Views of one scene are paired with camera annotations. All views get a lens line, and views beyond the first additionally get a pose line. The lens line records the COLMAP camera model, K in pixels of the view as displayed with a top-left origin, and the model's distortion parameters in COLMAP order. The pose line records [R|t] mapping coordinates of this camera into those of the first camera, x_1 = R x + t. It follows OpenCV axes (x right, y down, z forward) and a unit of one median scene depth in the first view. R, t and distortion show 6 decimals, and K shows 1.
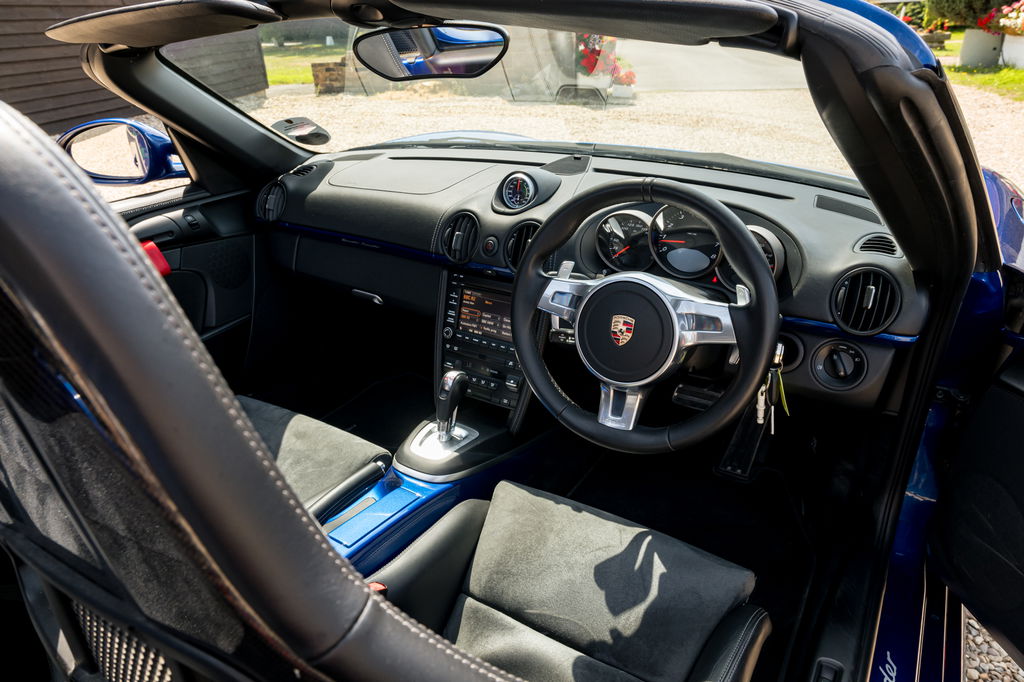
lens RADIAL K [[685.2, 0, 512.0], [0, 685.2, 341.0], [0, 0, 1]] dist [-0.000111, -0.000180]
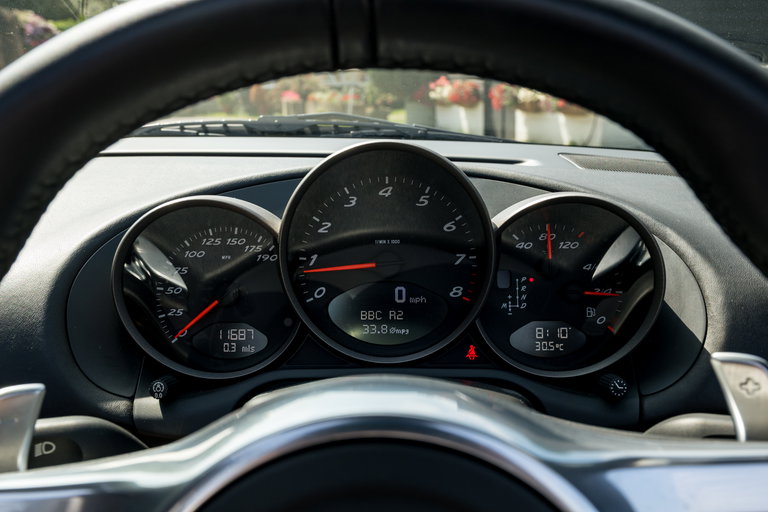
lens RADIAL K [[723.9, 0, 384.0], [0, 723.9, 256.0], [0, 0, 1]] dist [0.000152, 0.000098]
pose [[0.865926, -0.106043, 0.488802, 0.063594], [0.213331, 0.962222, -0.169172, -0.076630], [-0.452397, 0.250767, 0.855835, 0.615182]]
